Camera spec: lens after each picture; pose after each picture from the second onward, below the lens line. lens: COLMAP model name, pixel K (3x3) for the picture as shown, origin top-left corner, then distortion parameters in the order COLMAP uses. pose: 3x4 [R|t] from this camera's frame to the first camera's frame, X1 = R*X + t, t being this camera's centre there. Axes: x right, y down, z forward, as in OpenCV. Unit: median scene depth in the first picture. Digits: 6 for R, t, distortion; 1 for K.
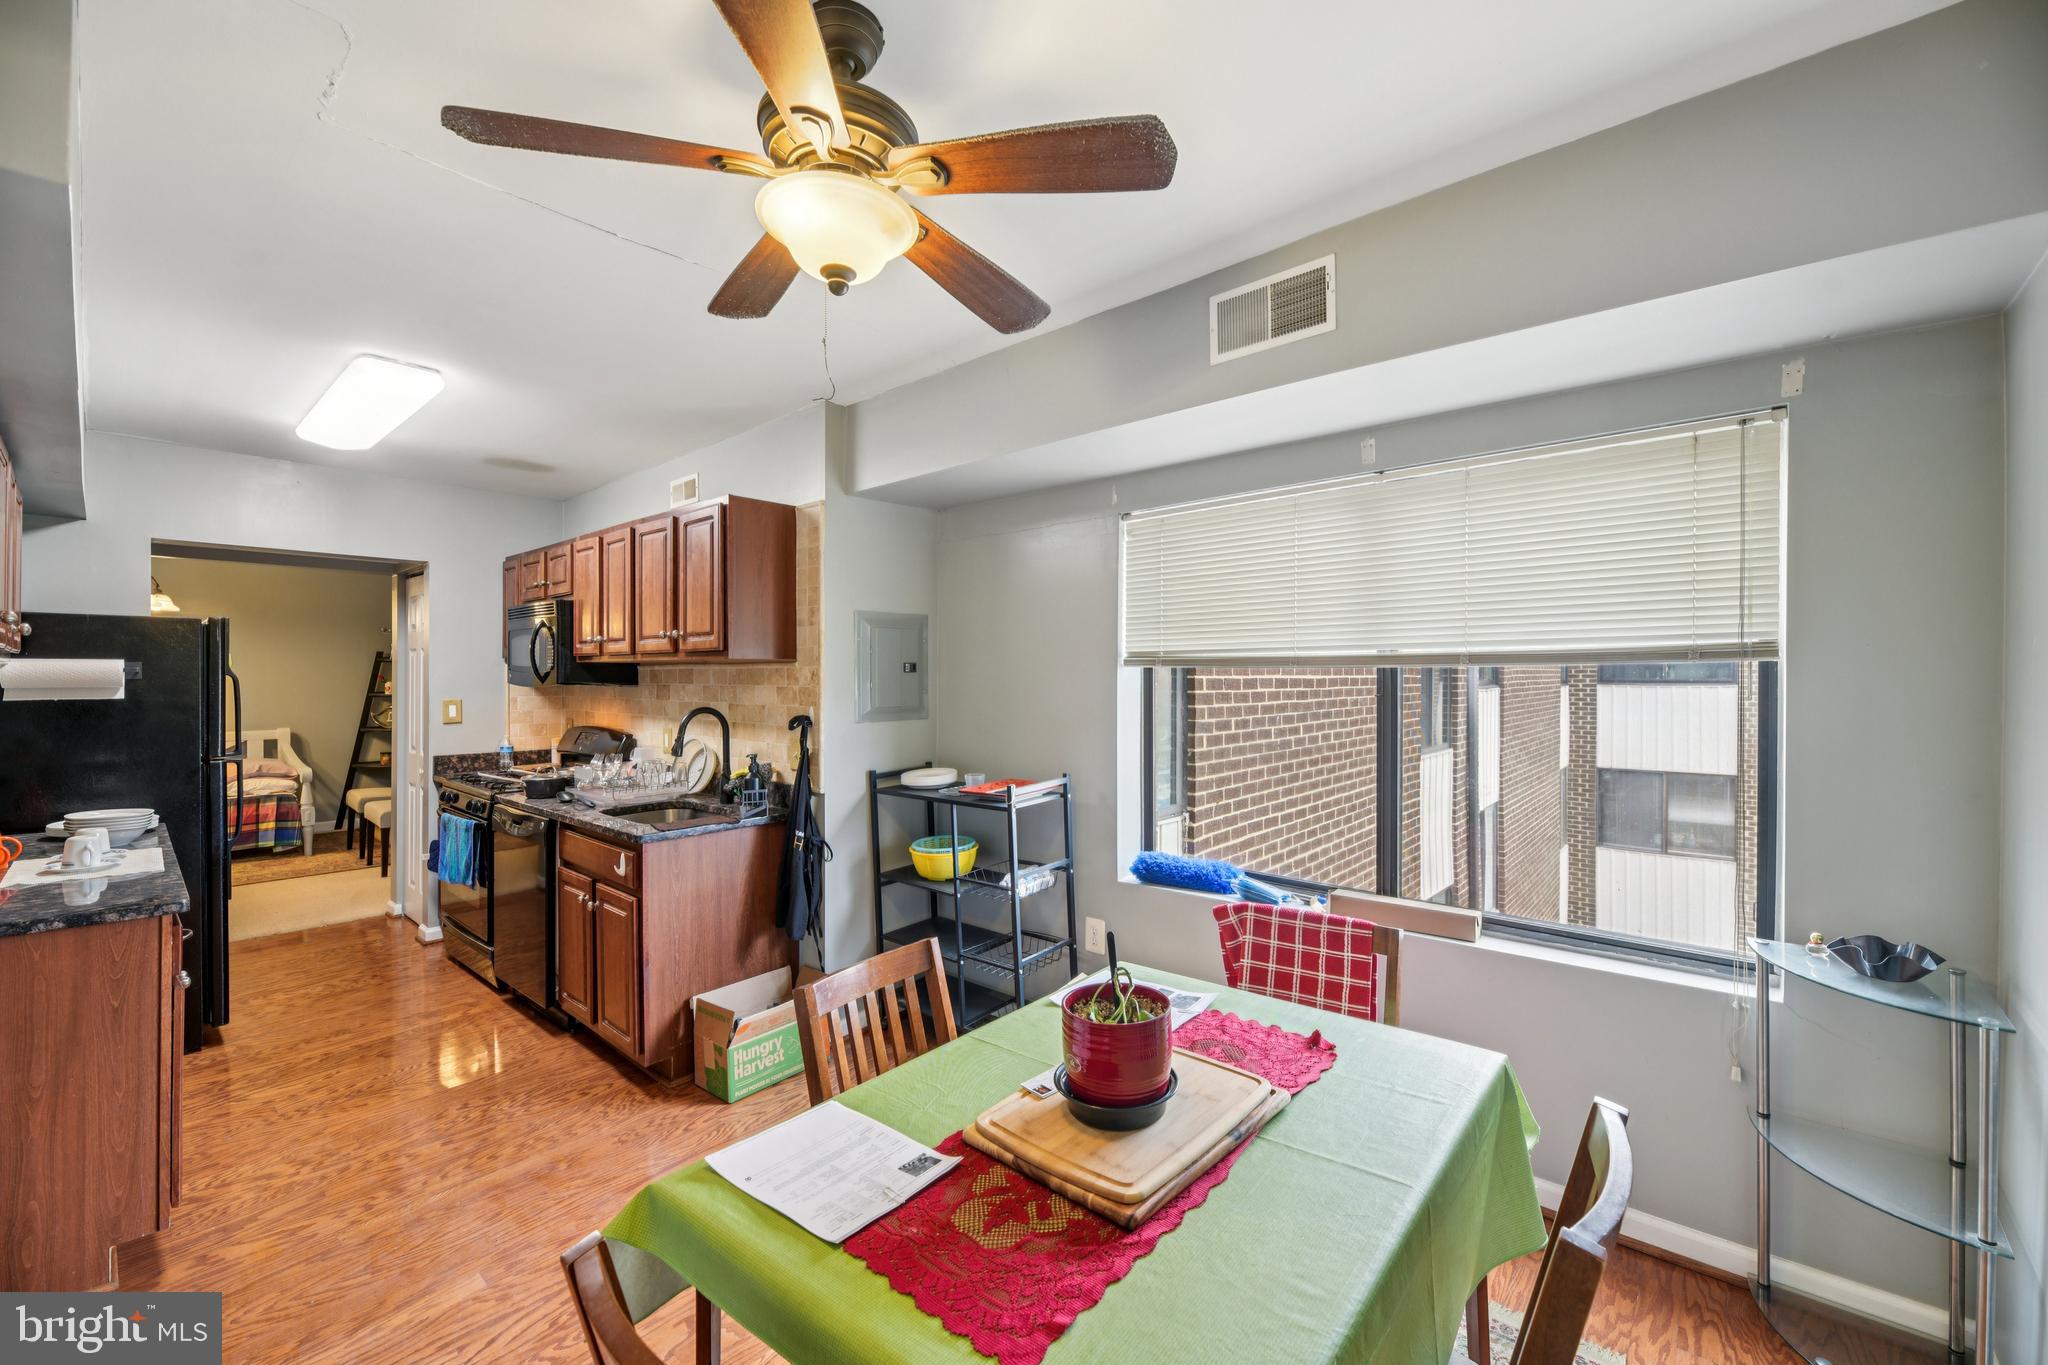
lens RADIAL K [[826.3, 0, 1032.2], [0, 826.3, 674.8], [0, 0, 1]] dist [0.000371, -0.003031]
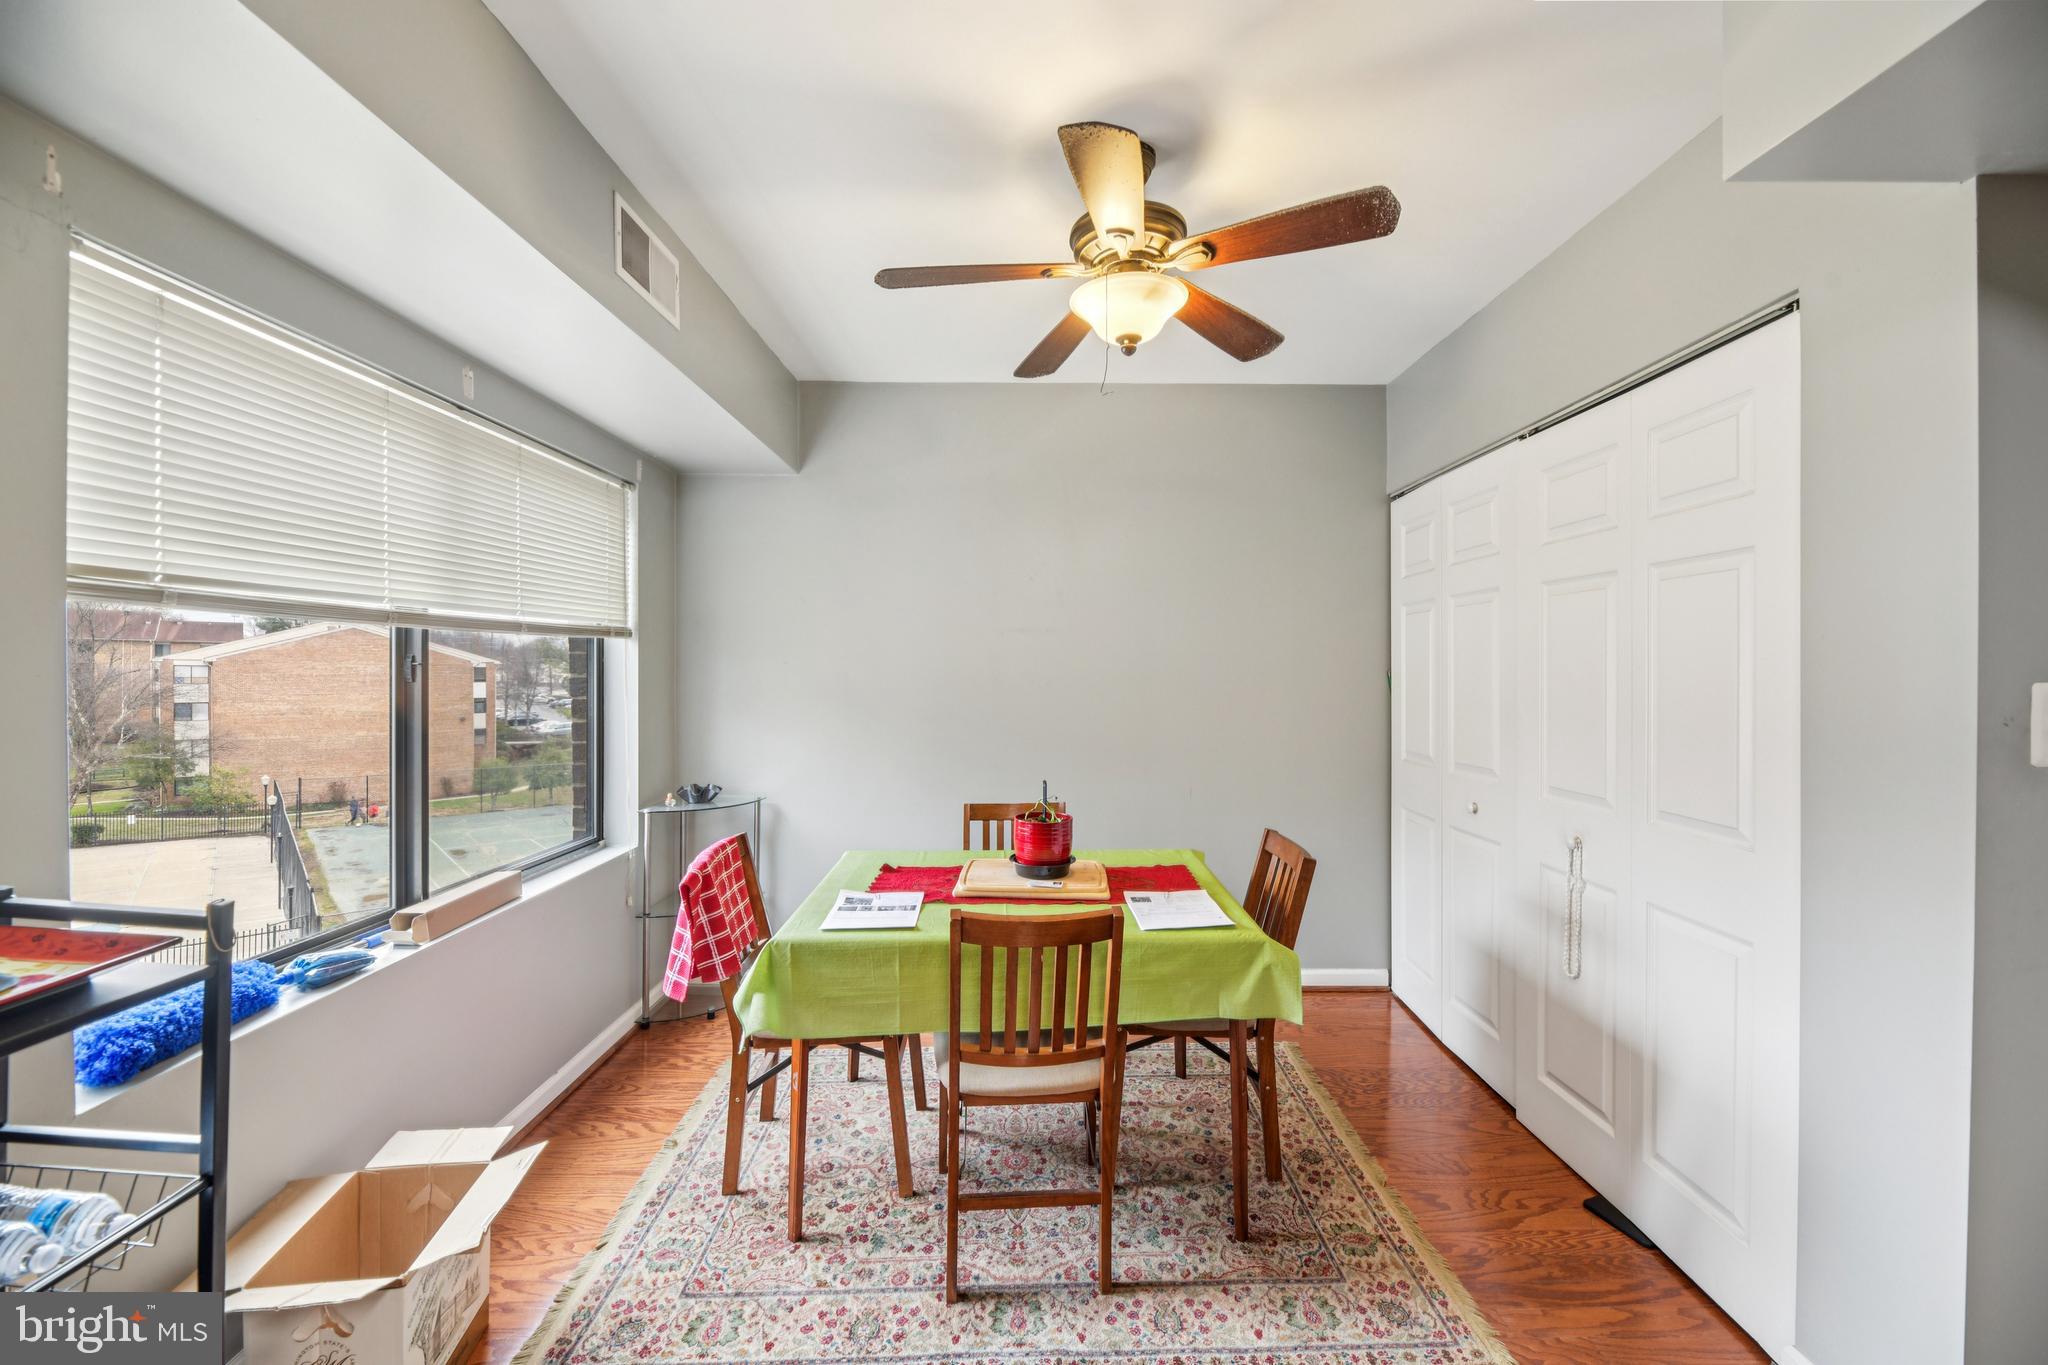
lens RADIAL K [[825.7, 0, 1035.2], [0, 825.7, 675.1], [0, 0, 1]] dist [0.000057, -0.007941]
pose [[-0.663151, -0.006088, 0.748461, -0.474489], [-0.001061, 0.999974, 0.007194, 0.023072], [-0.748485, 0.003977, -0.663140, 0.832517]]
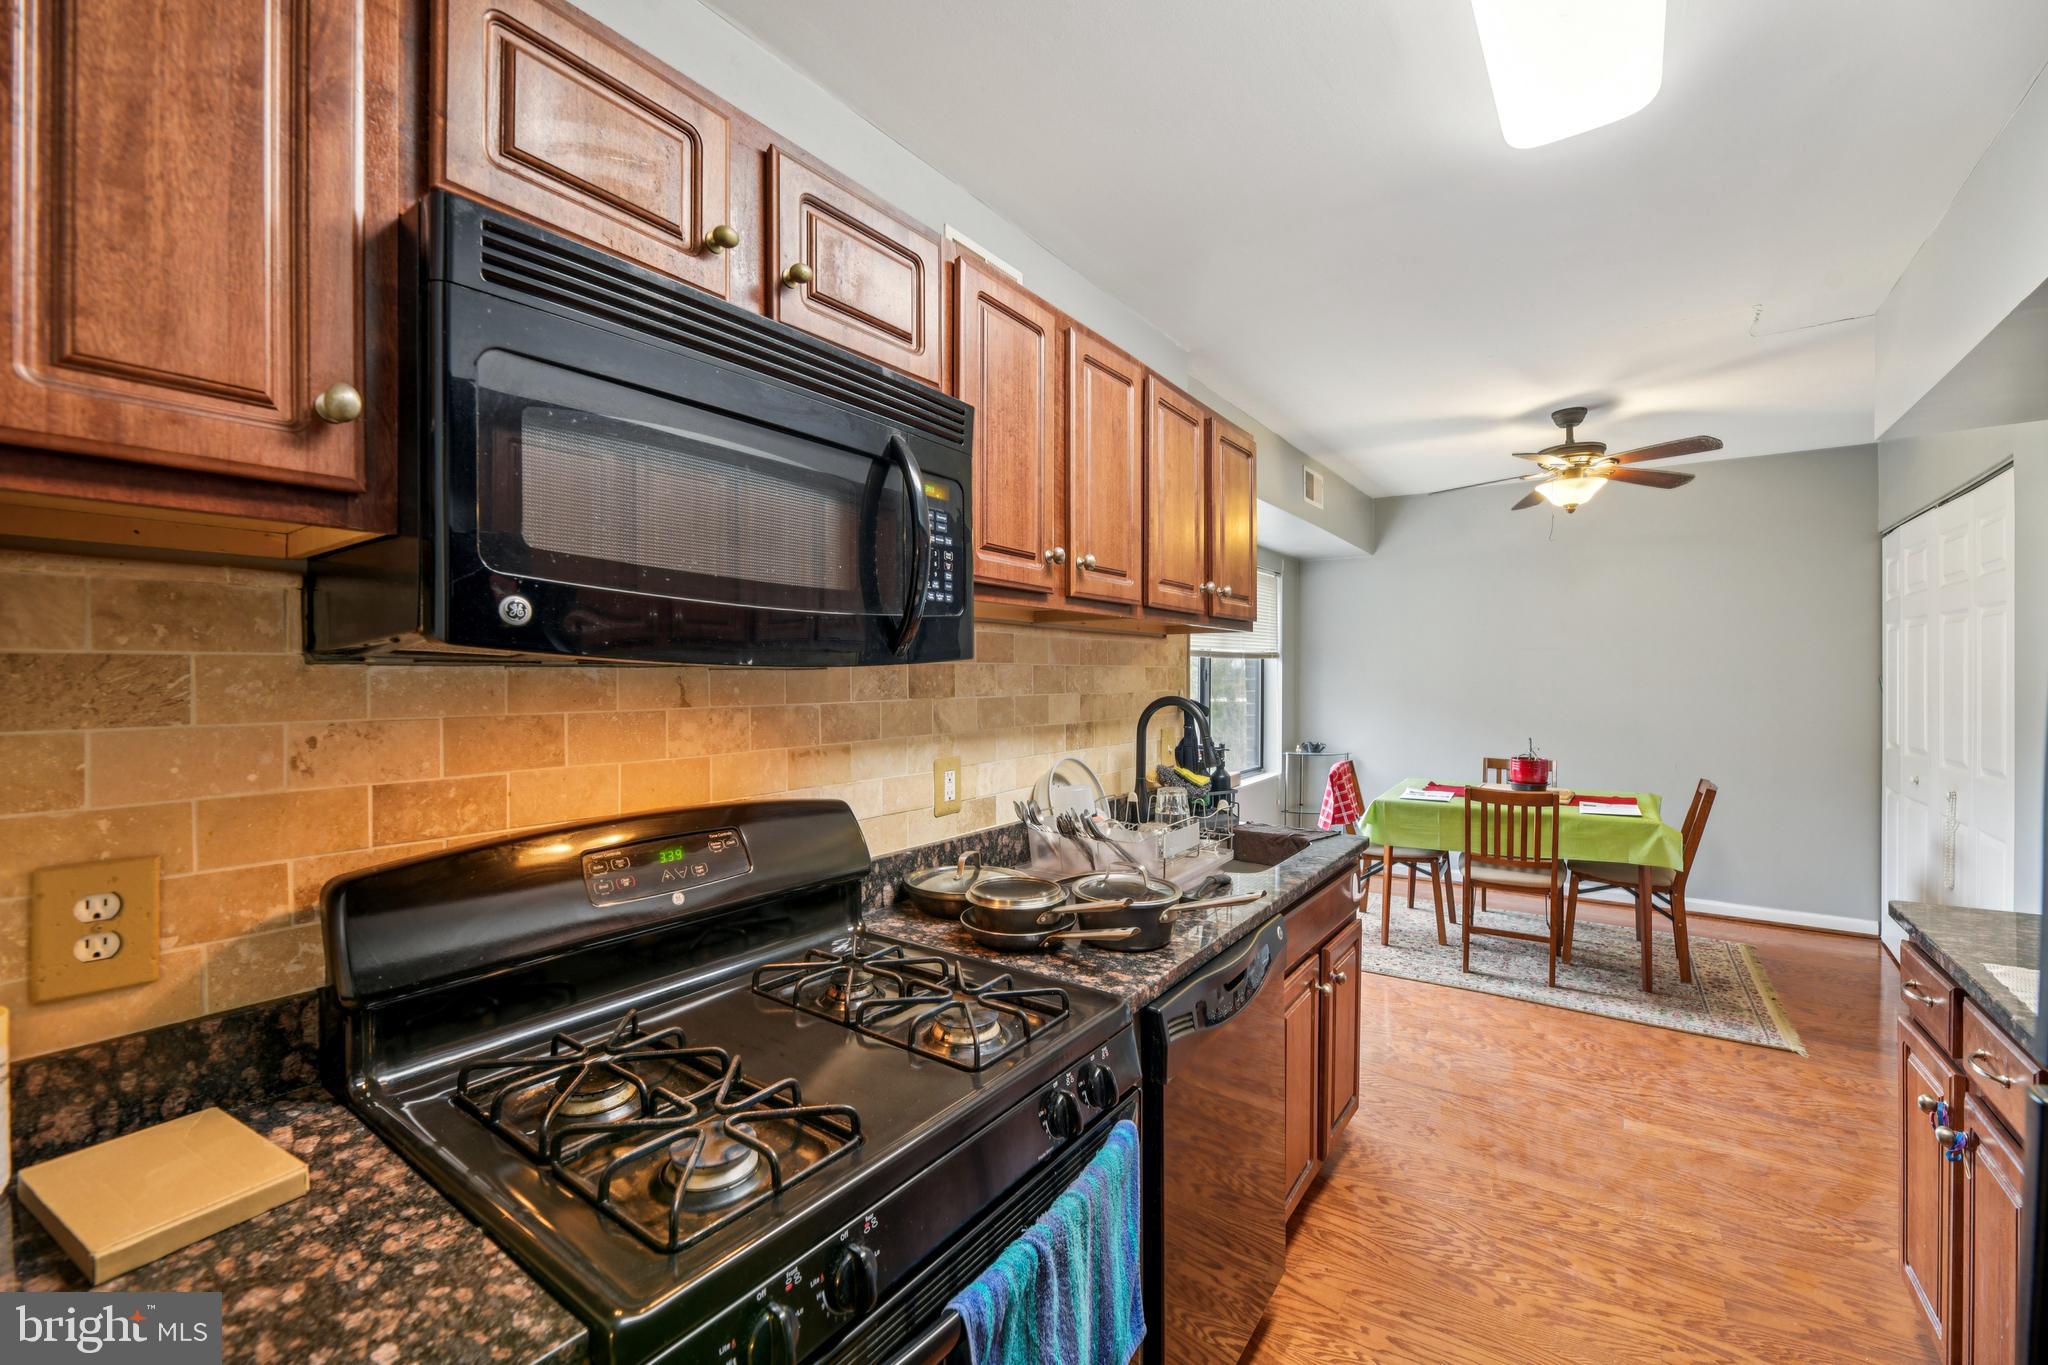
lens RADIAL K [[831.1, 0, 1029.0], [0, 831.1, 683.1], [0, 0, 1]] dist [-0.000195, -0.003489]
pose [[-0.098117, -0.009746, 0.995127, -1.108588], [-0.000116, 0.999952, 0.009782, 0.022022], [-0.995175, 0.000845, -0.098114, 1.225269]]
